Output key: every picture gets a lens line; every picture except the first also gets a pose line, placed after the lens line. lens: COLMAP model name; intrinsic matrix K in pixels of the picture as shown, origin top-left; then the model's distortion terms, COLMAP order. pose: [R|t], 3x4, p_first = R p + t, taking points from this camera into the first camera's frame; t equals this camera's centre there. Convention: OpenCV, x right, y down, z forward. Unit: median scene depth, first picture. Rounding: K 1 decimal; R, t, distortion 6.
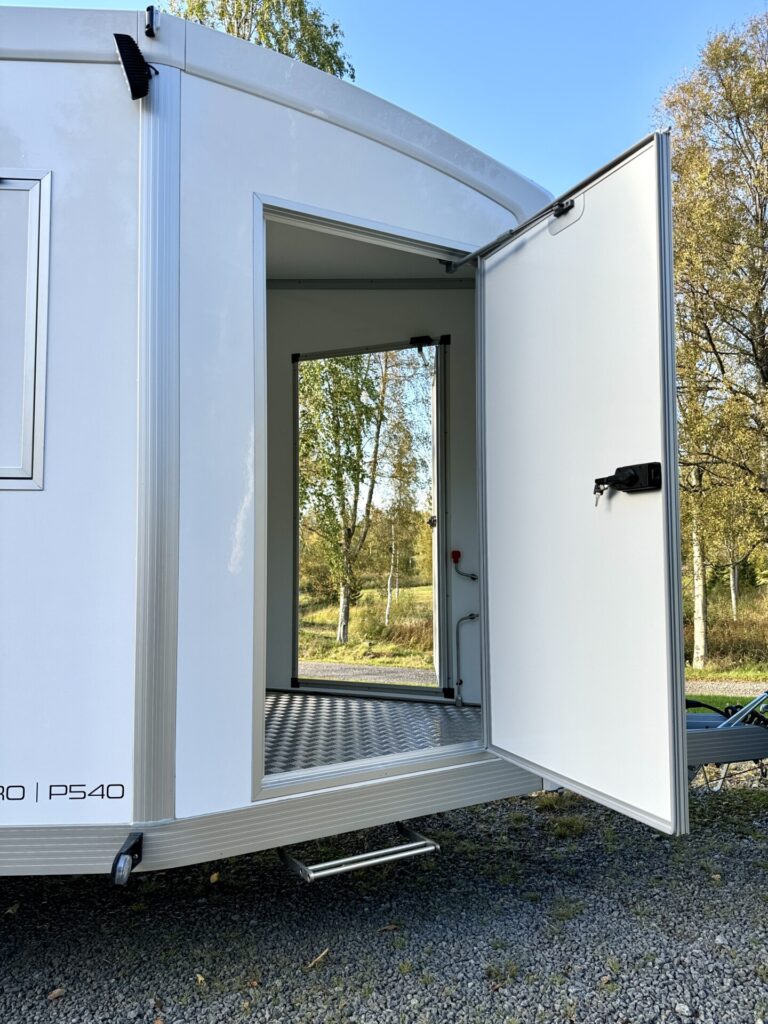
lens RADIAL K [[708.6, 0, 384.0], [0, 708.6, 512.0], [0, 0, 1]] dist [0.044717, -0.001695]
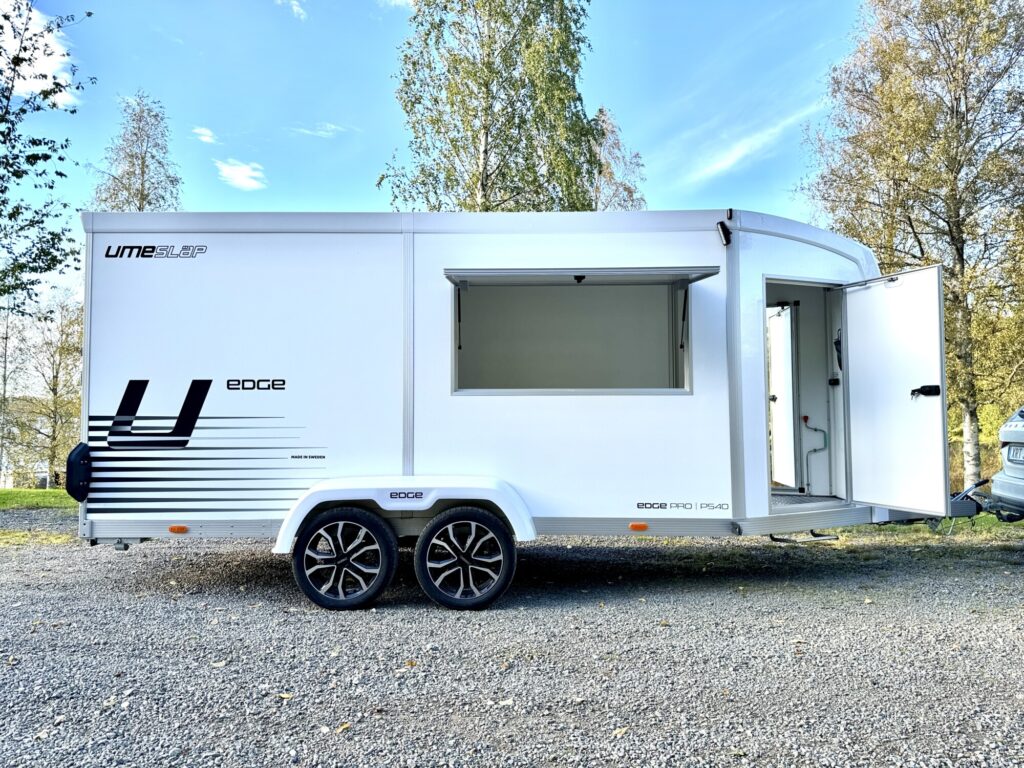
lens RADIAL K [[717.7, 0, 512.0], [0, 717.7, 384.0], [0, 0, 1]] dist [0.003522, -0.000422]
pose [[0.997866, -0.004834, -0.065117, -0.930328], [0.005814, 0.999872, 0.014872, -0.107149], [0.065037, -0.015219, 0.997767, -1.620154]]
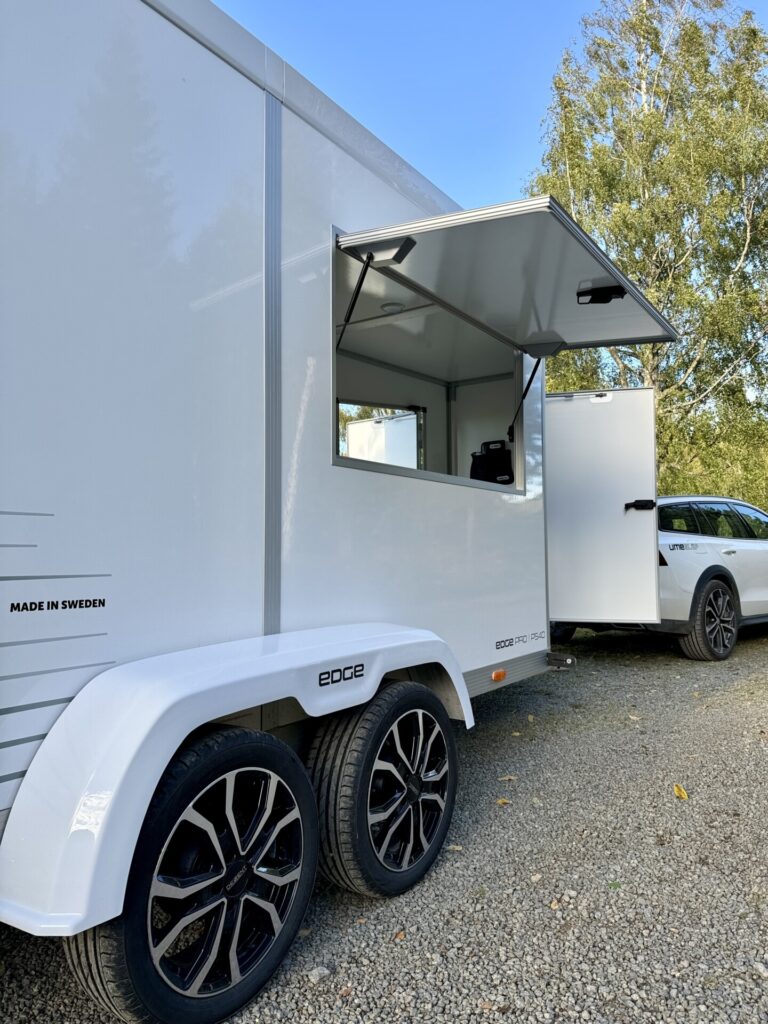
lens RADIAL K [[717.7, 0, 384.0], [0, 717.7, 512.0], [0, 0, 1]] dist [0.003522, -0.000422]
pose [[0.642885, 0.040322, 0.764900, -2.179701], [-0.035118, 0.999115, -0.023152, 0.074478], [-0.765157, -0.011978, 0.643733, -0.034786]]
